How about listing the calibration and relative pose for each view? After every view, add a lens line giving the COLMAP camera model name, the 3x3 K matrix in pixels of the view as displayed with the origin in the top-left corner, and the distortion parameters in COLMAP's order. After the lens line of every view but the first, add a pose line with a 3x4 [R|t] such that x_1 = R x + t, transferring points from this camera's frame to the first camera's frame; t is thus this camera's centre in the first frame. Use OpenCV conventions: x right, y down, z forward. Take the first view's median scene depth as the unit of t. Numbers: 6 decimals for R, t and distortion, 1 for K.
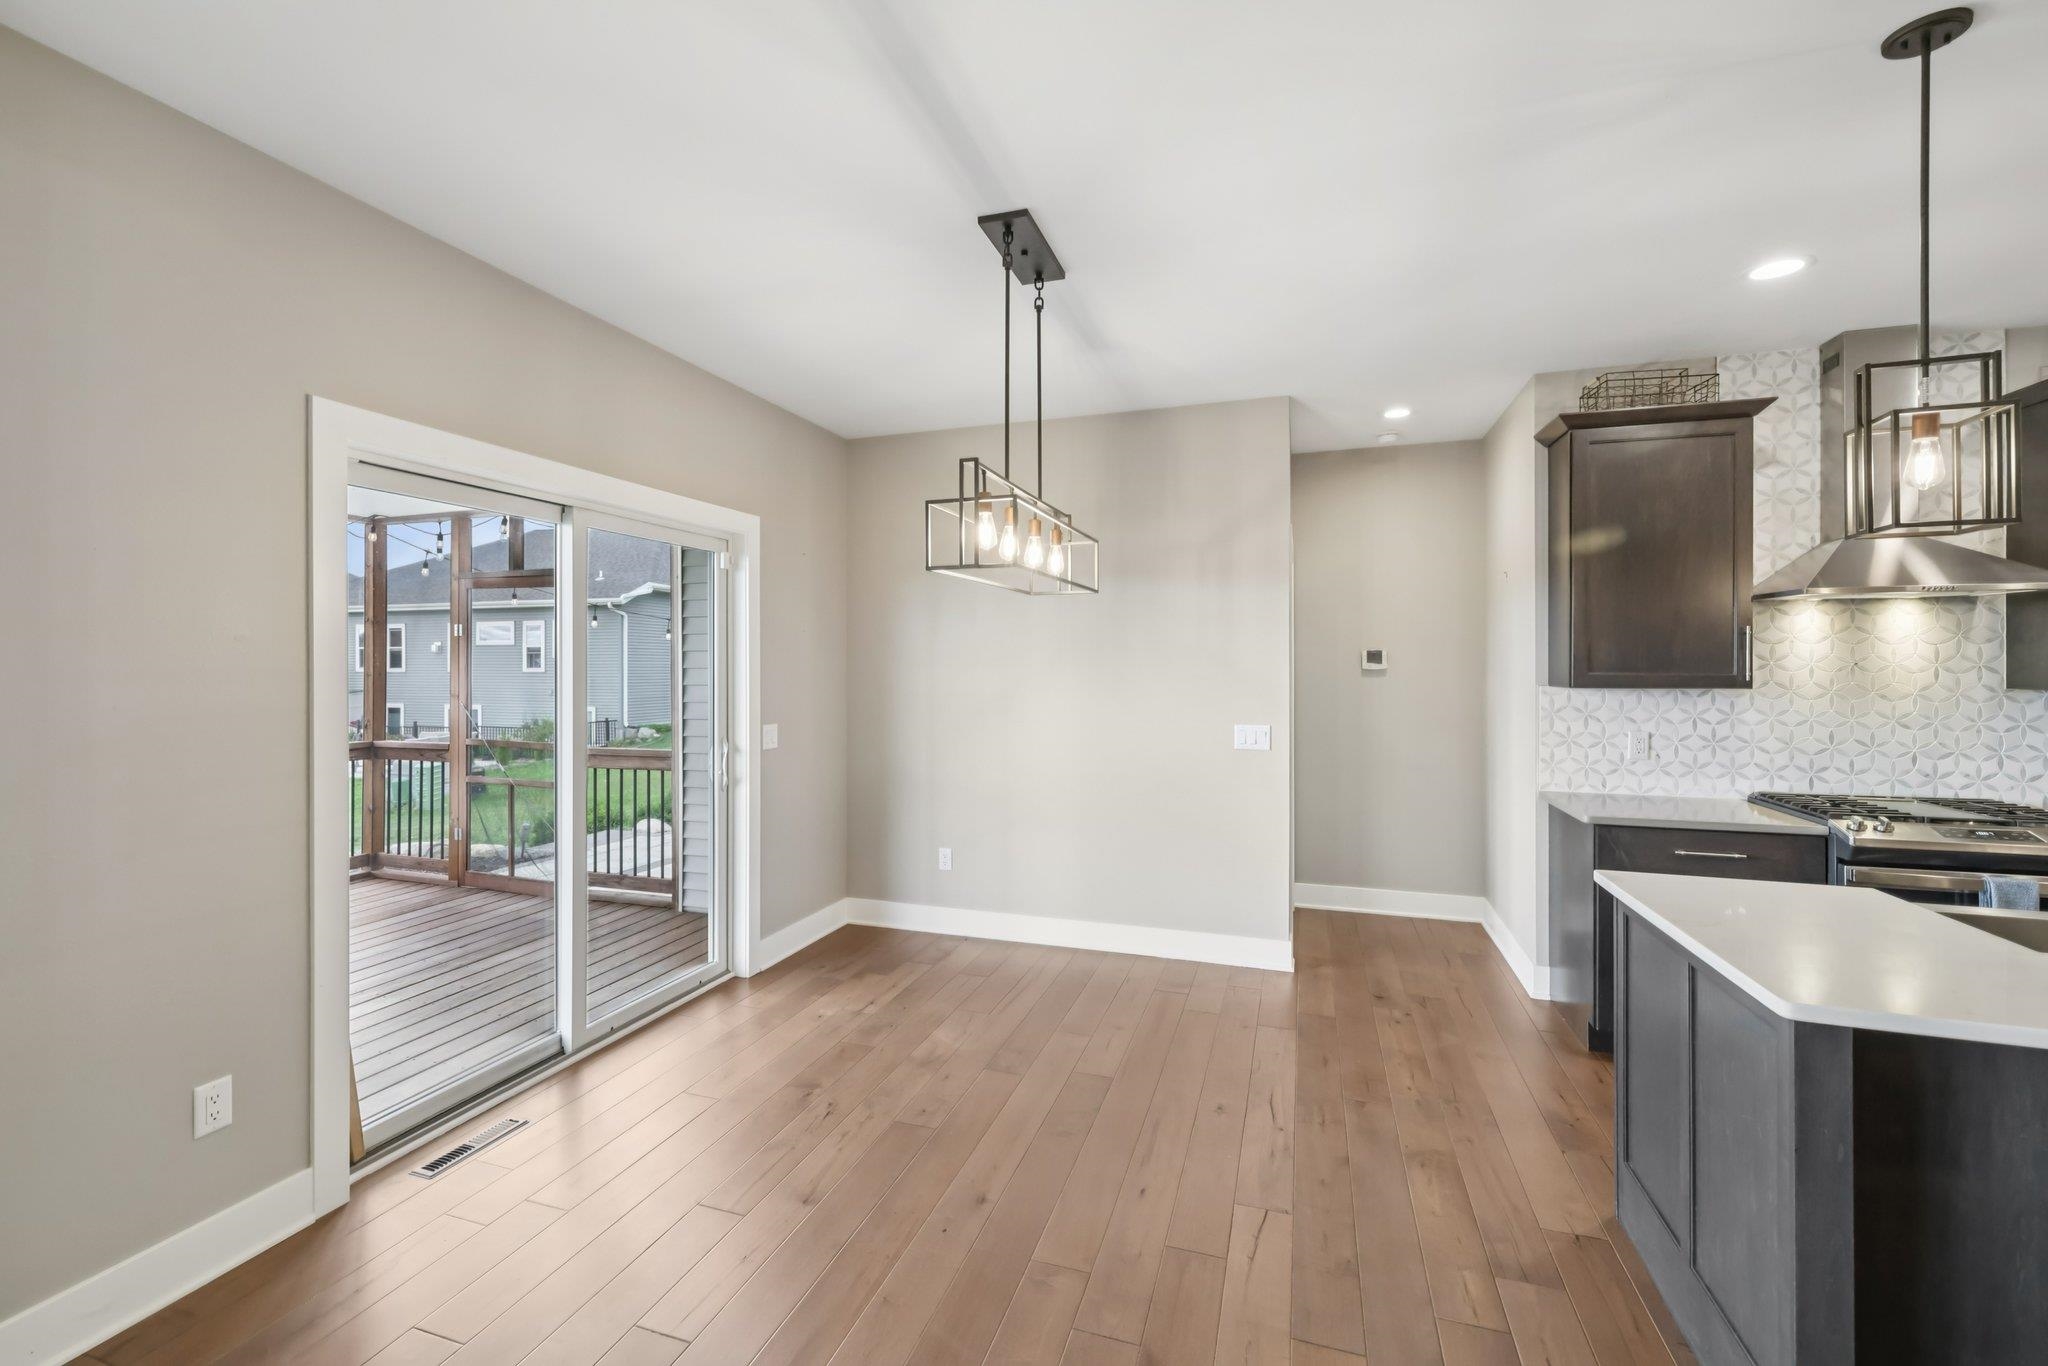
lens RADIAL K [[871.3, 0, 1019.3], [0, 871.3, 670.9], [0, 0, 1]] dist [0.002045, 0.000430]
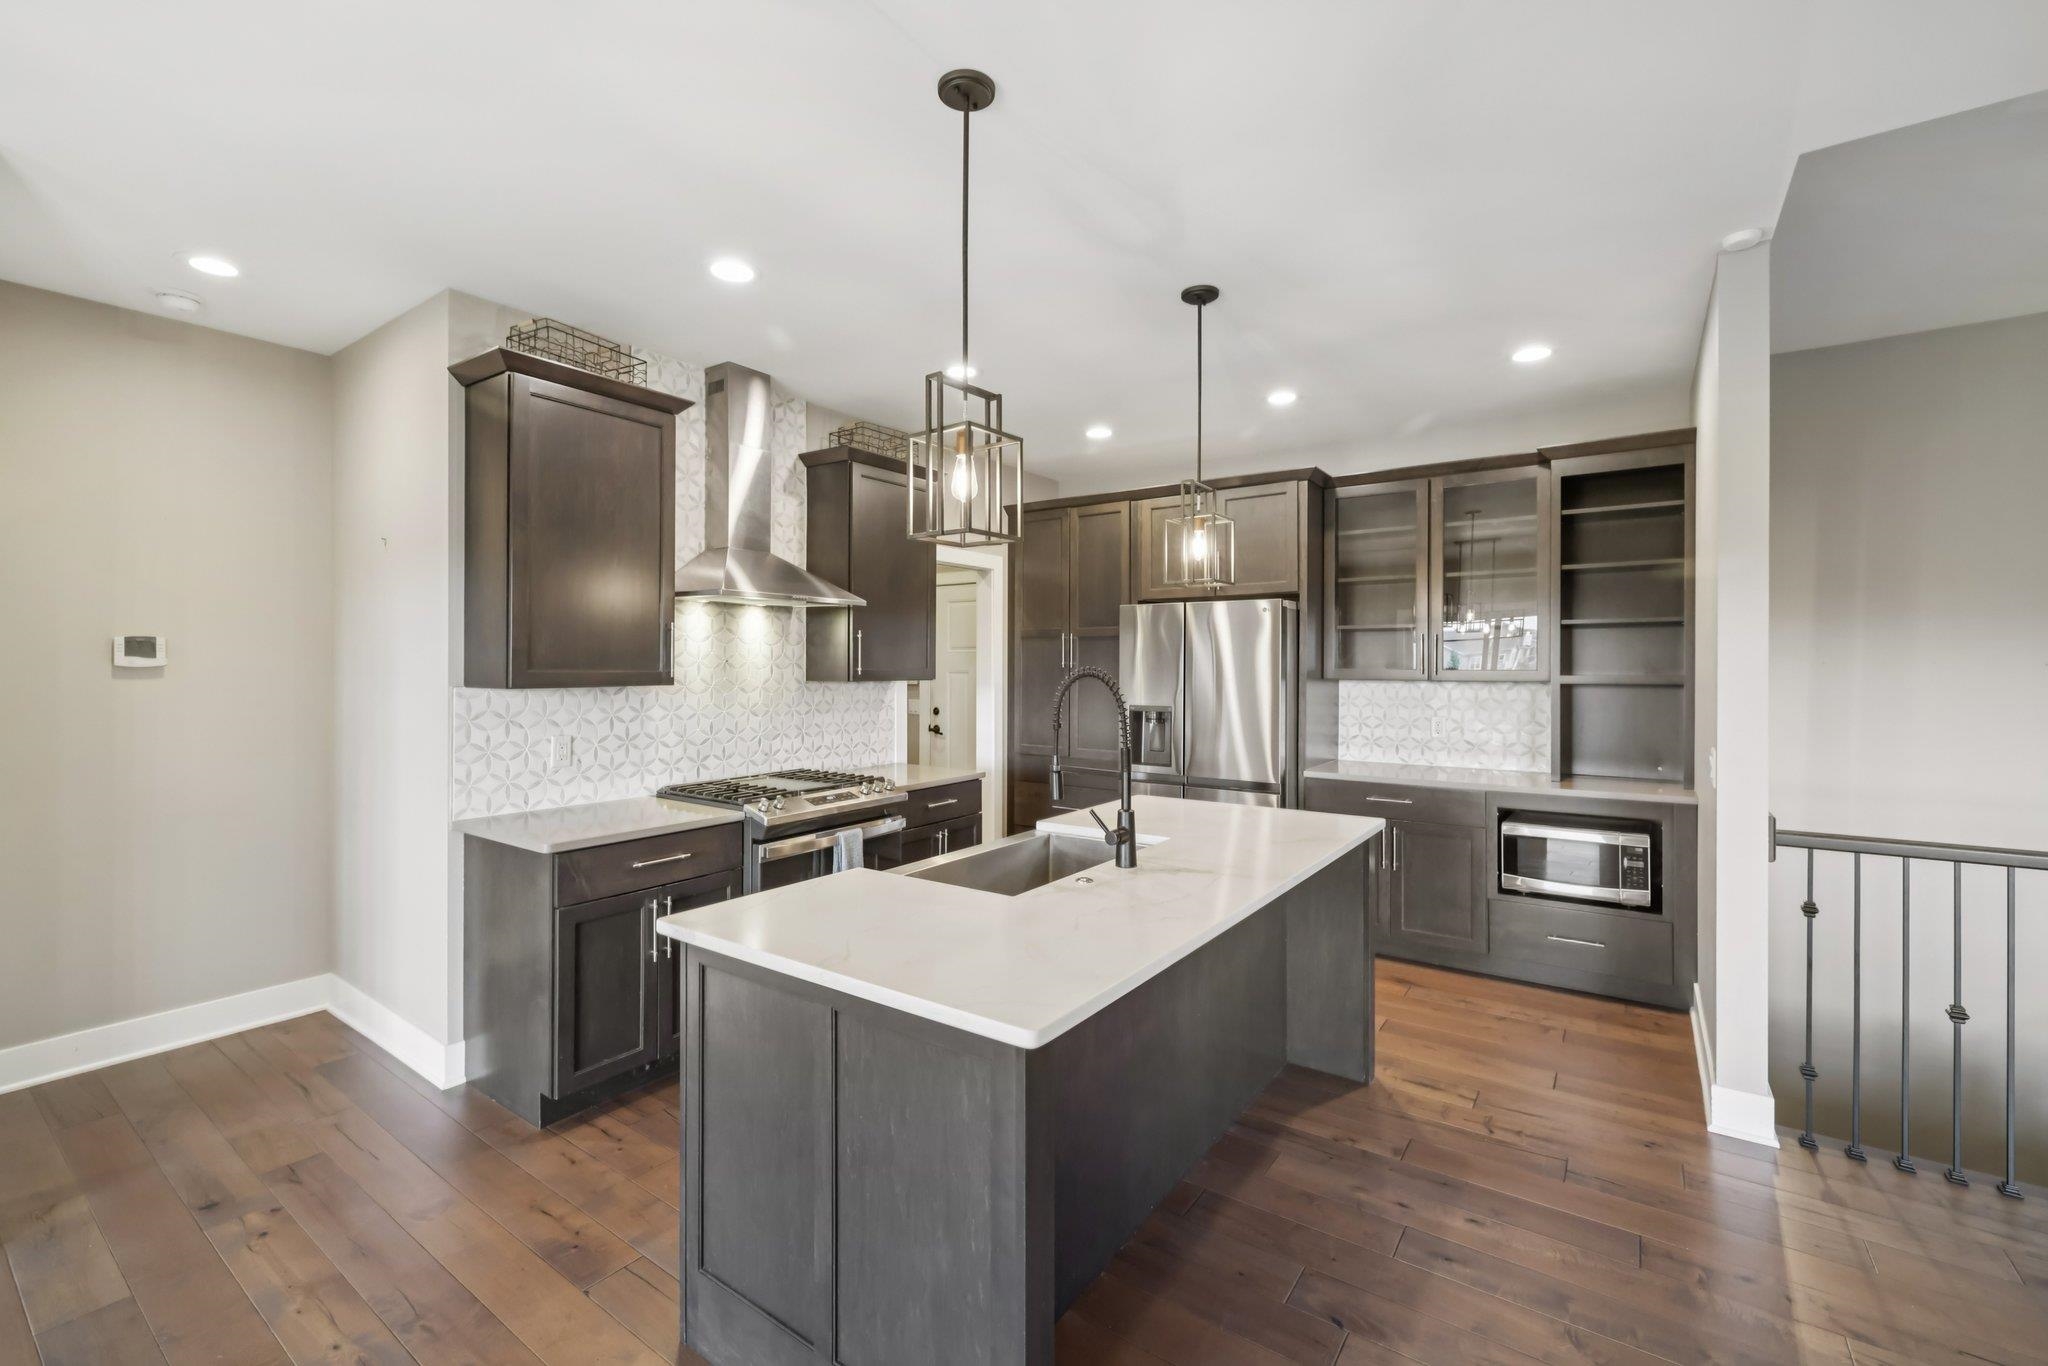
lens RADIAL K [[871.3, 0, 1013.2], [0, 871.3, 661.1], [0, 0, 1]] dist [0.002045, 0.000430]
pose [[0.308044, 0.005203, 0.951358, 0.004846], [0.003401, 0.999973, -0.006570, 0.000764], [-0.951366, 0.005259, 0.308018, 0.296872]]
